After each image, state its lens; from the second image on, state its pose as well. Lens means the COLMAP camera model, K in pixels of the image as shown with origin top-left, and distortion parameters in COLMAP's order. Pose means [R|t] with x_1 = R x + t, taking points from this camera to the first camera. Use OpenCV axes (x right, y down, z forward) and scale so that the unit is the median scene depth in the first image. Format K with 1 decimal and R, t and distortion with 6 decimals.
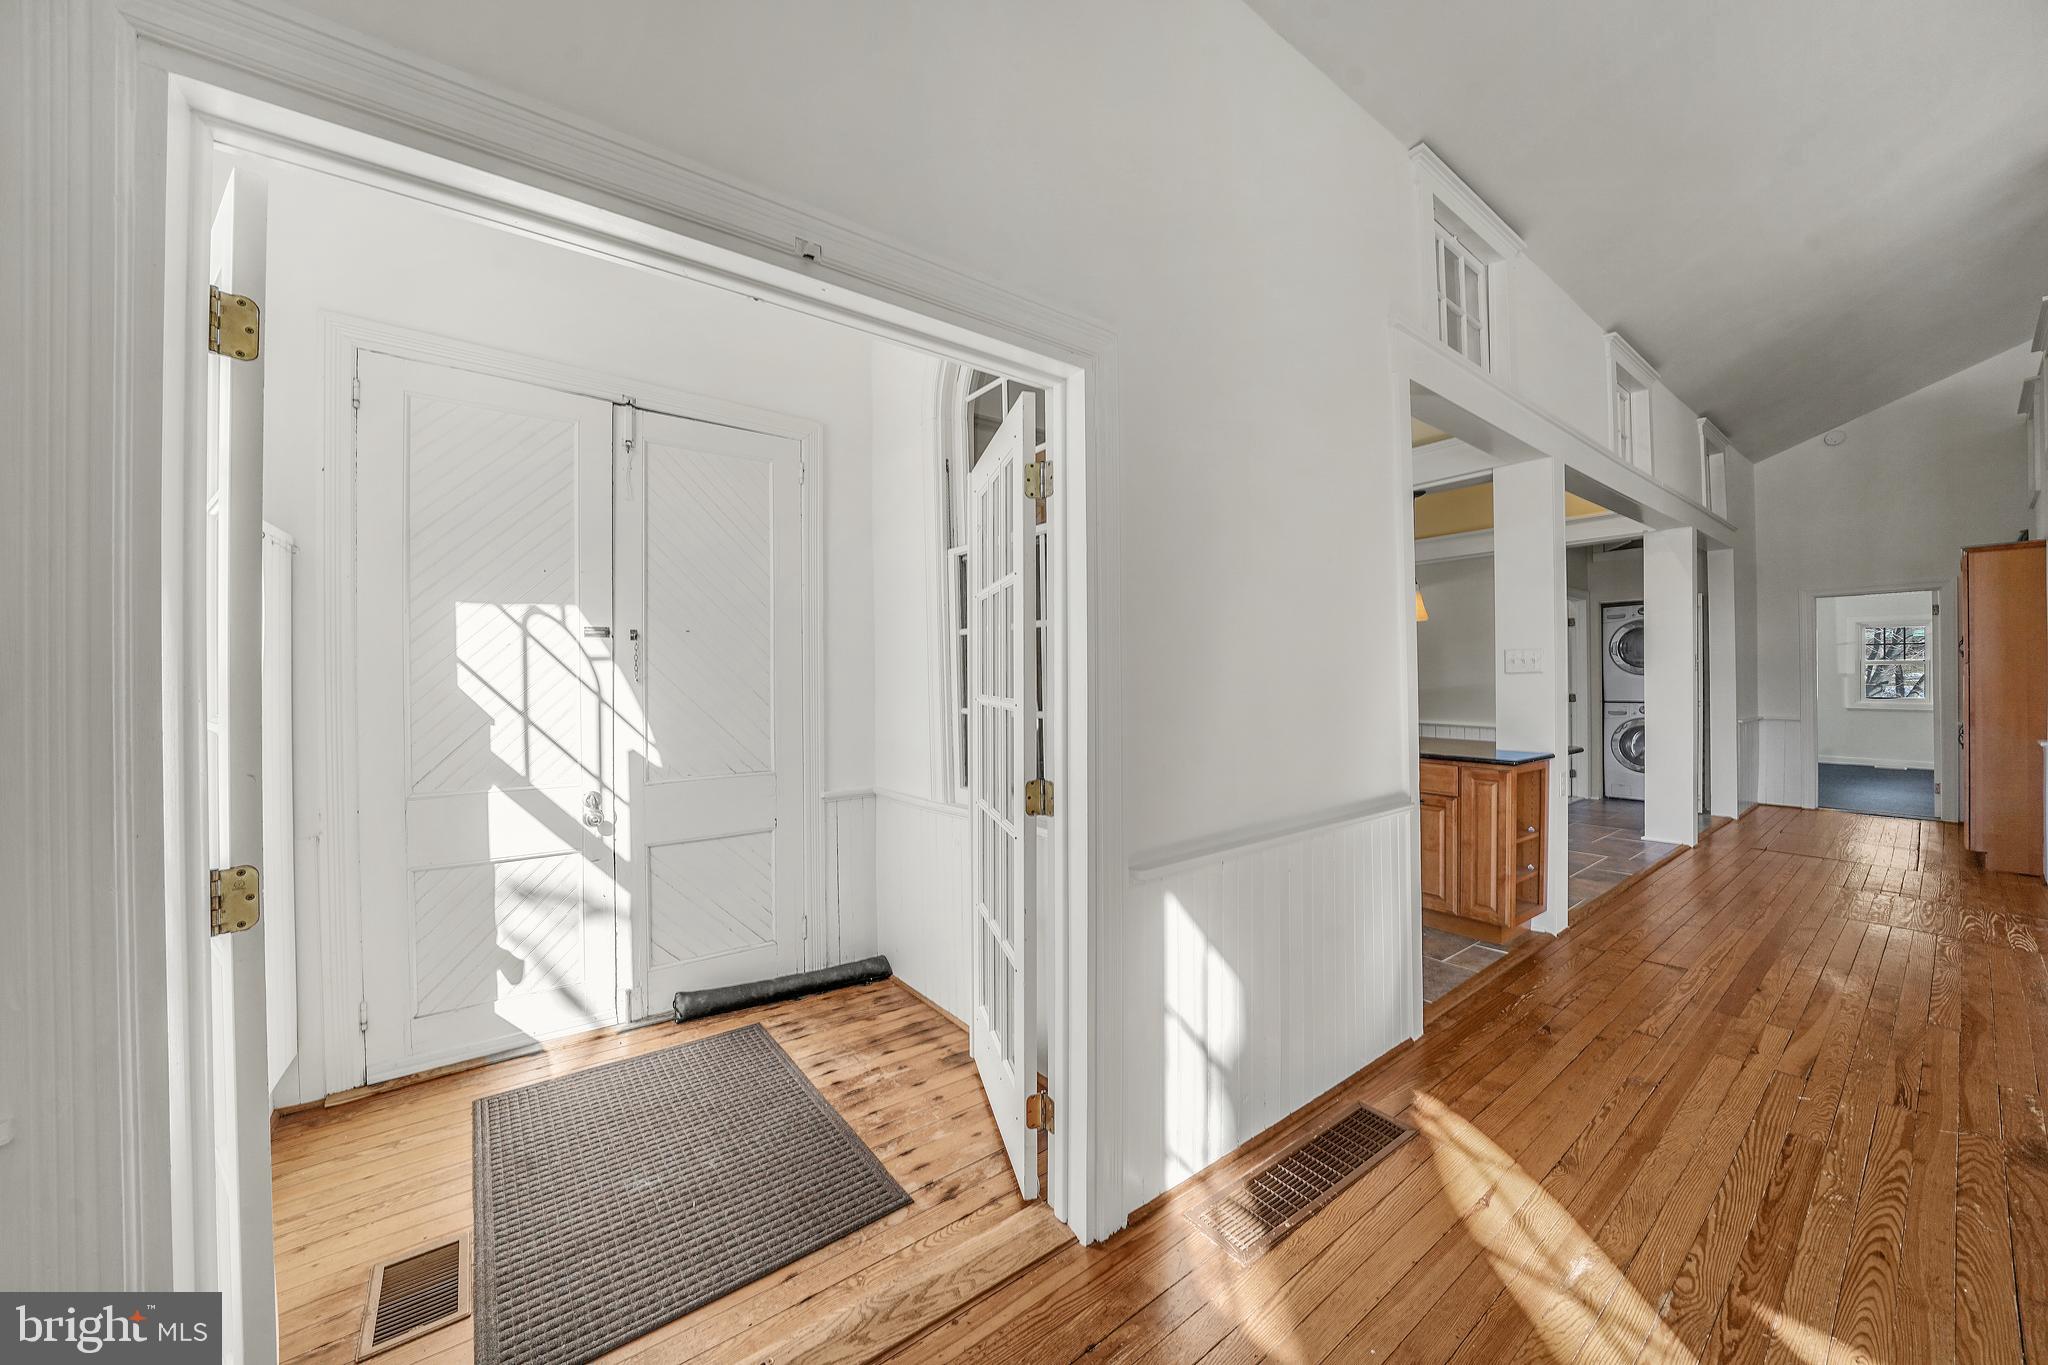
lens RADIAL K [[712.3, 0, 1024.0], [0, 712.3, 682.5], [0, 0, 1]] dist [-0.000154, 0.000058]
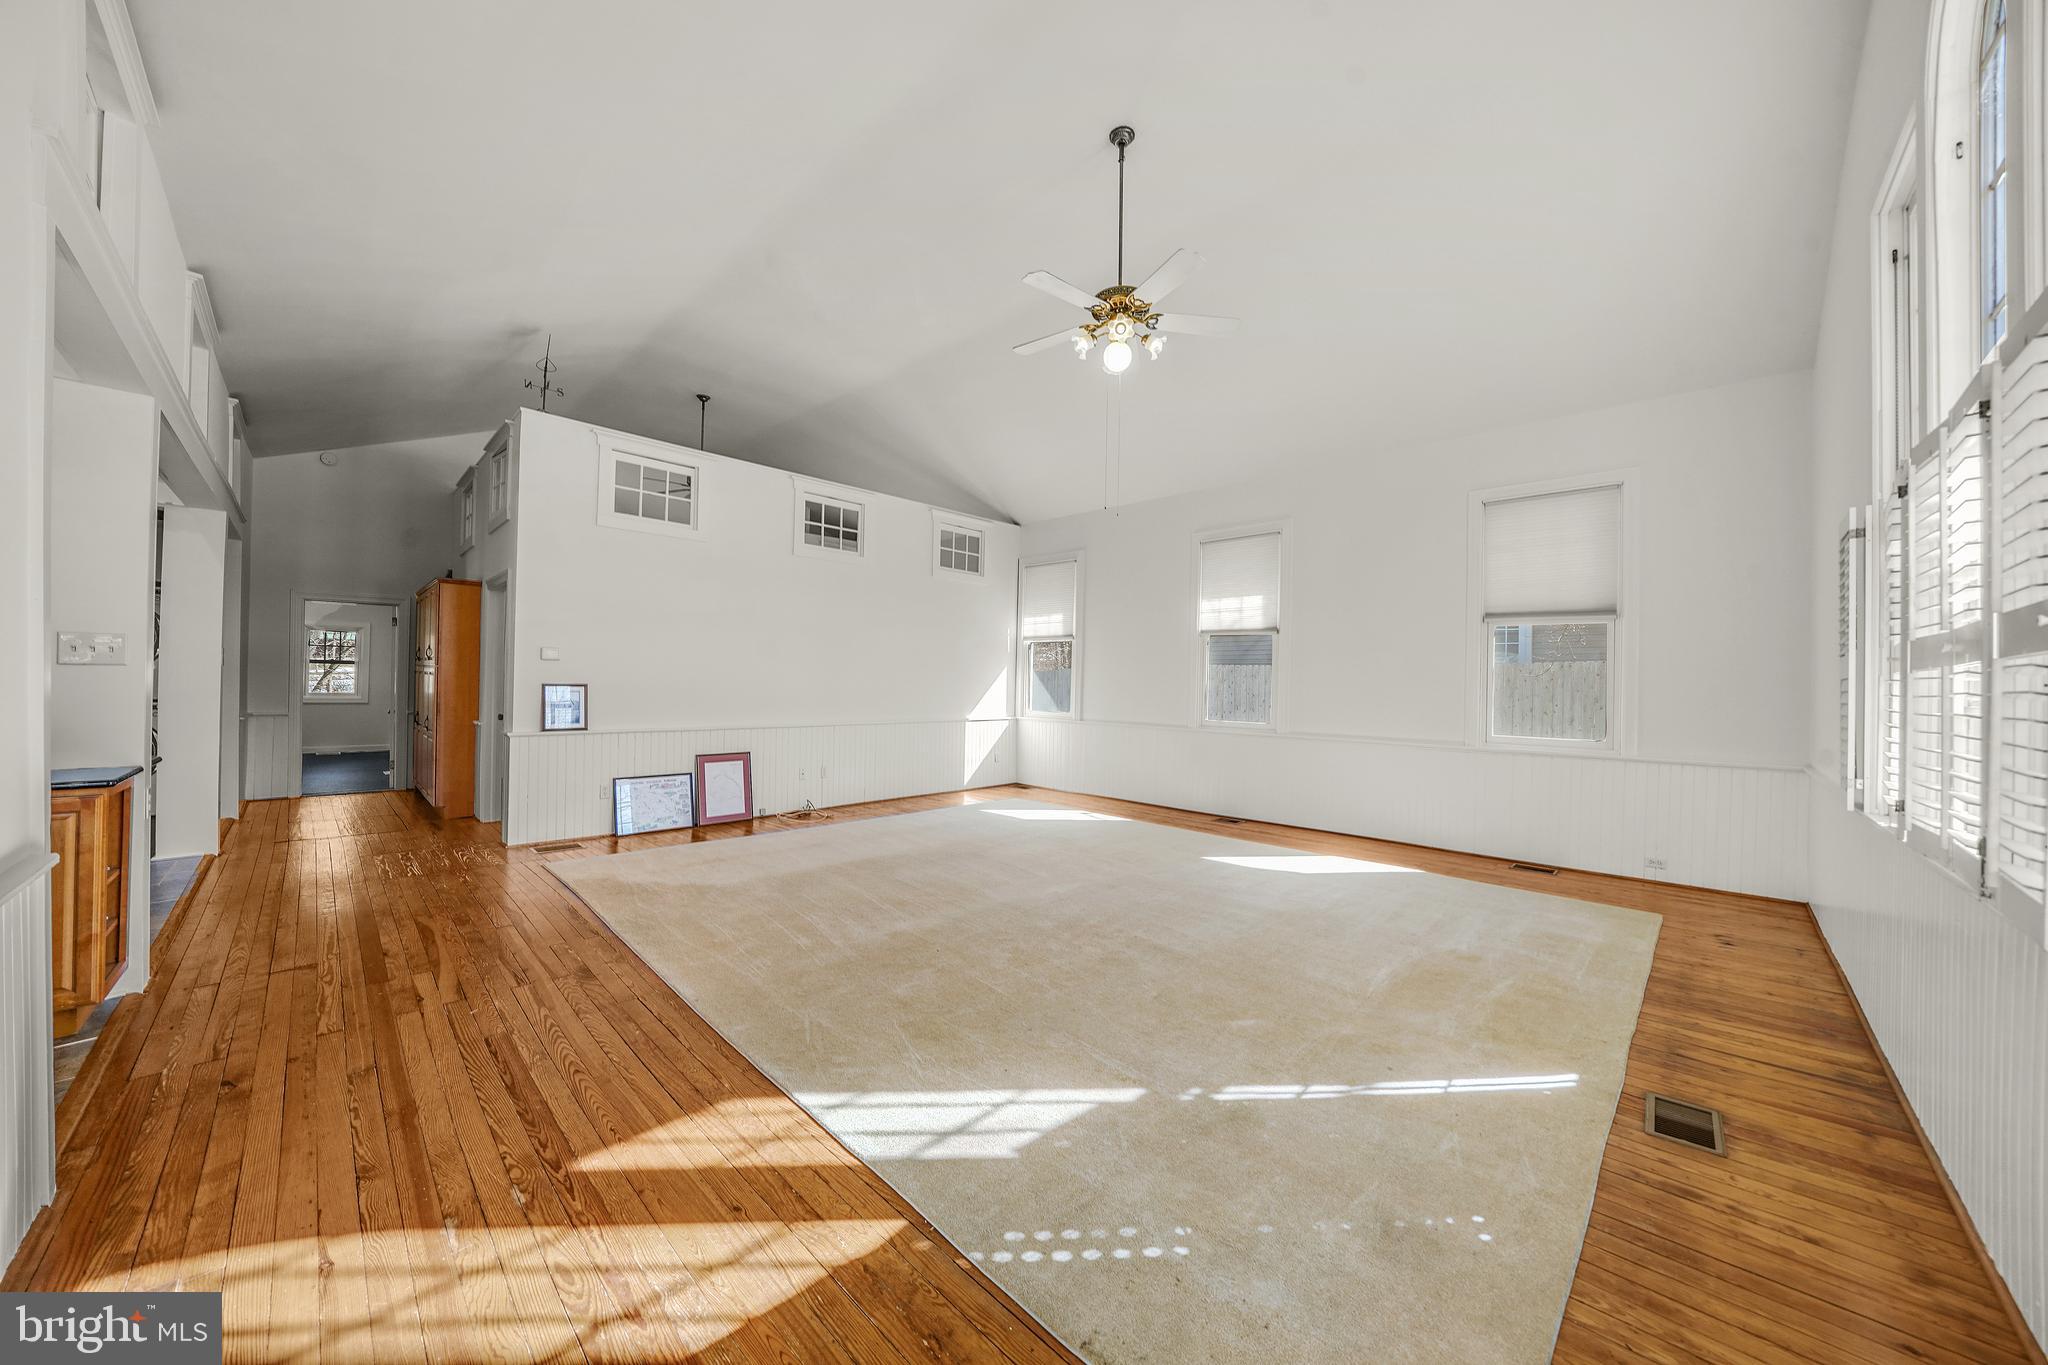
lens RADIAL K [[707.7, 0, 1017.7], [0, 707.7, 679.9], [0, 0, 1]] dist [-0.016477, 0.000208]
pose [[-0.110560, 0.004079, 0.993861, -0.184383], [-0.005588, 0.999973, -0.004726, 0.000159], [-0.993854, -0.006076, -0.110534, 0.146883]]
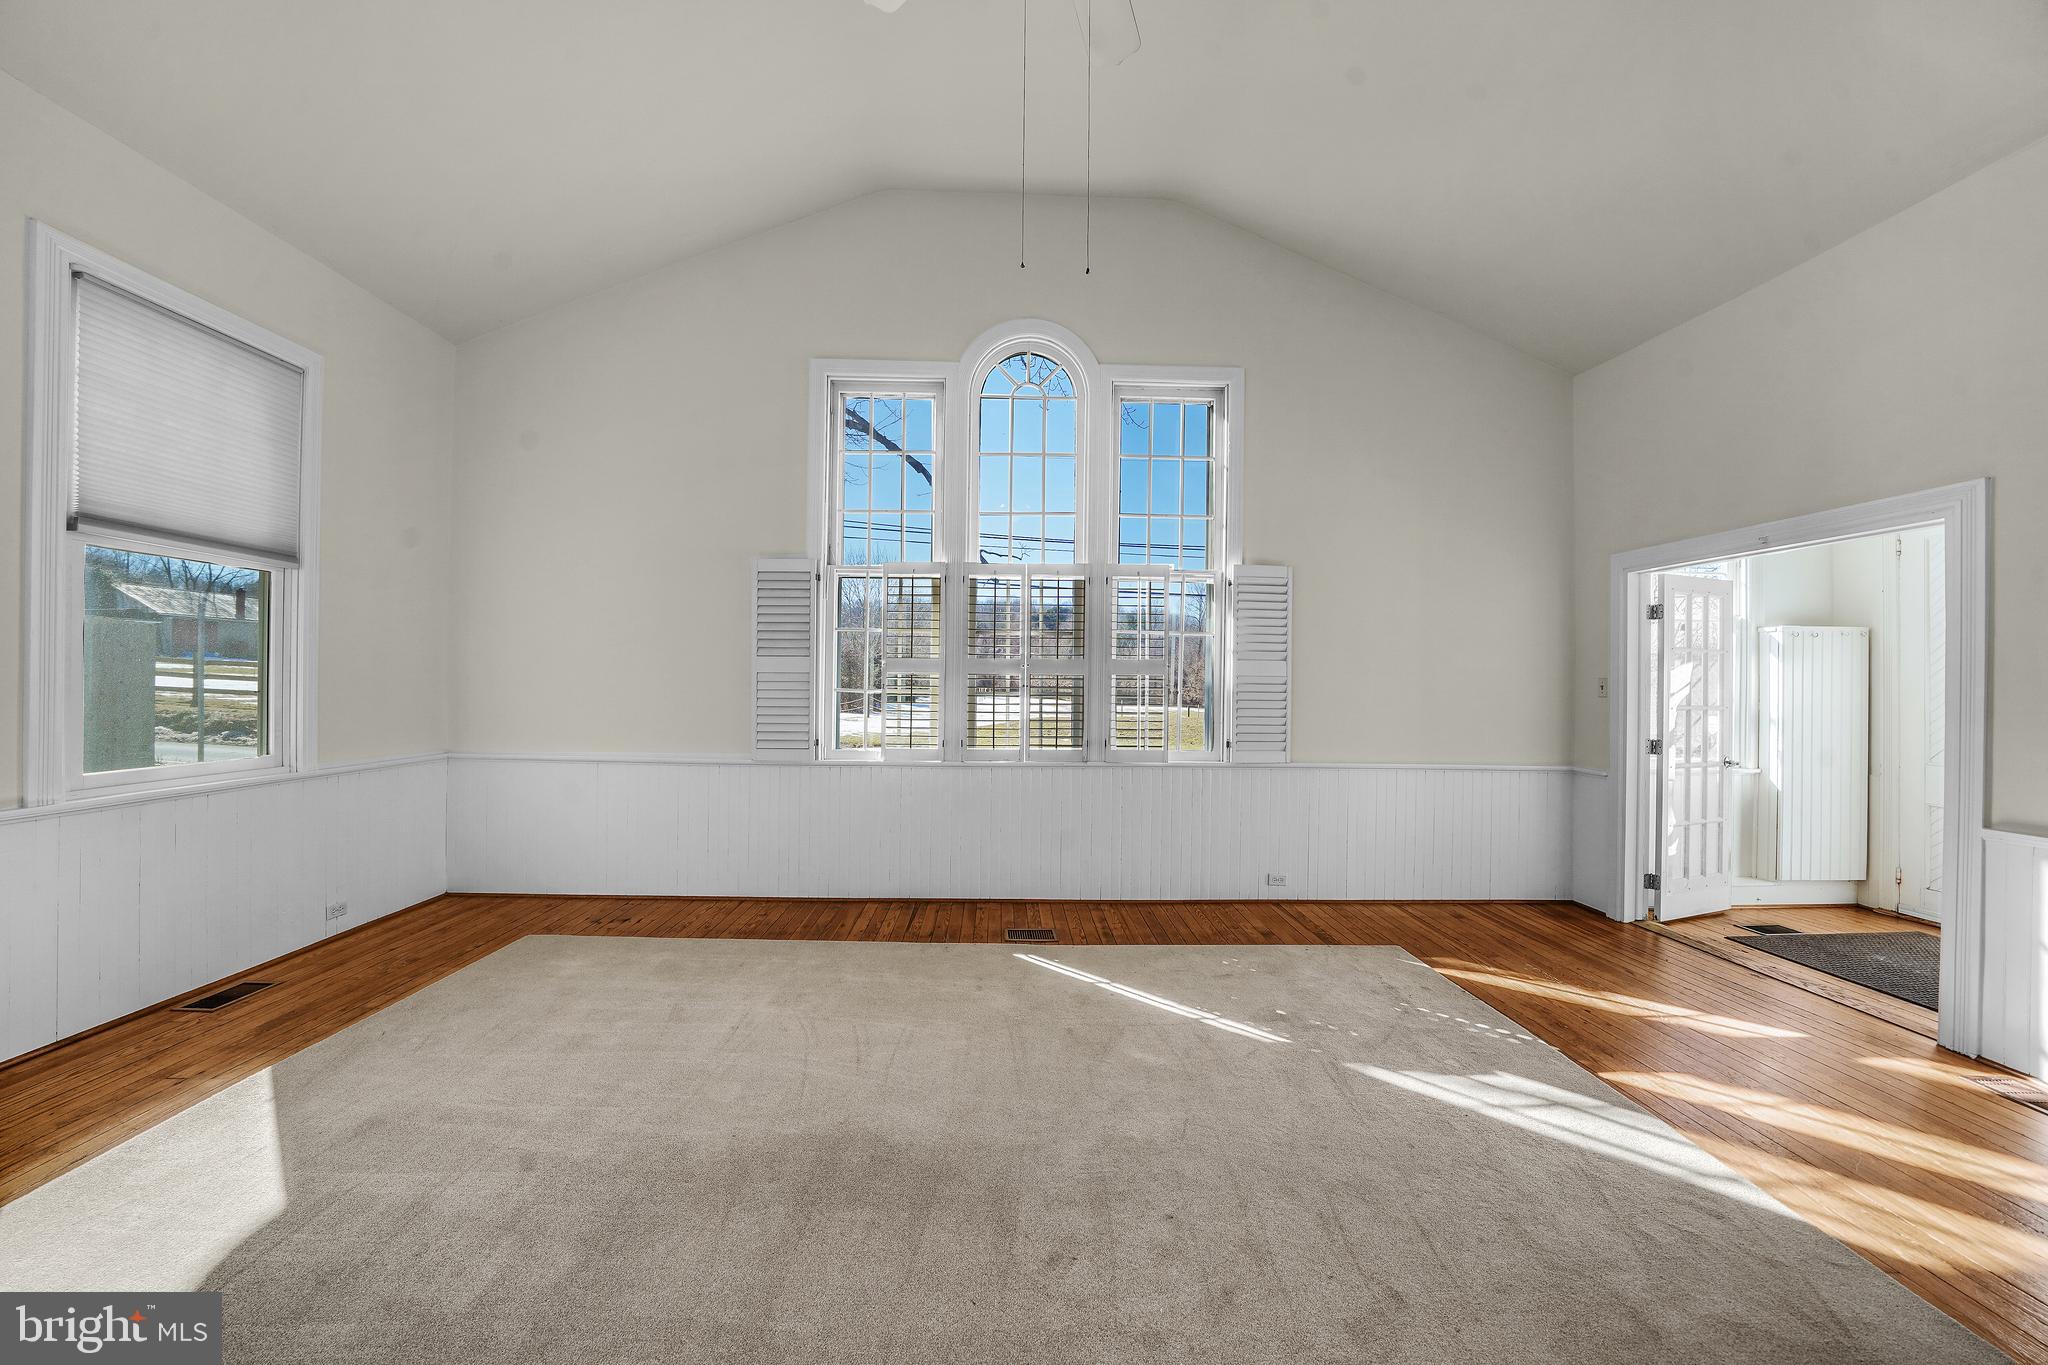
lens RADIAL K [[707.7, 0, 1017.7], [0, 707.7, 679.9], [0, 0, 1]] dist [-0.016477, 0.000208]
pose [[-0.619518, -0.007754, -0.784944, 3.569034], [-0.014238, 0.999898, 0.001360, -0.008110], [0.784853, 0.012019, -0.619565, 0.115197]]
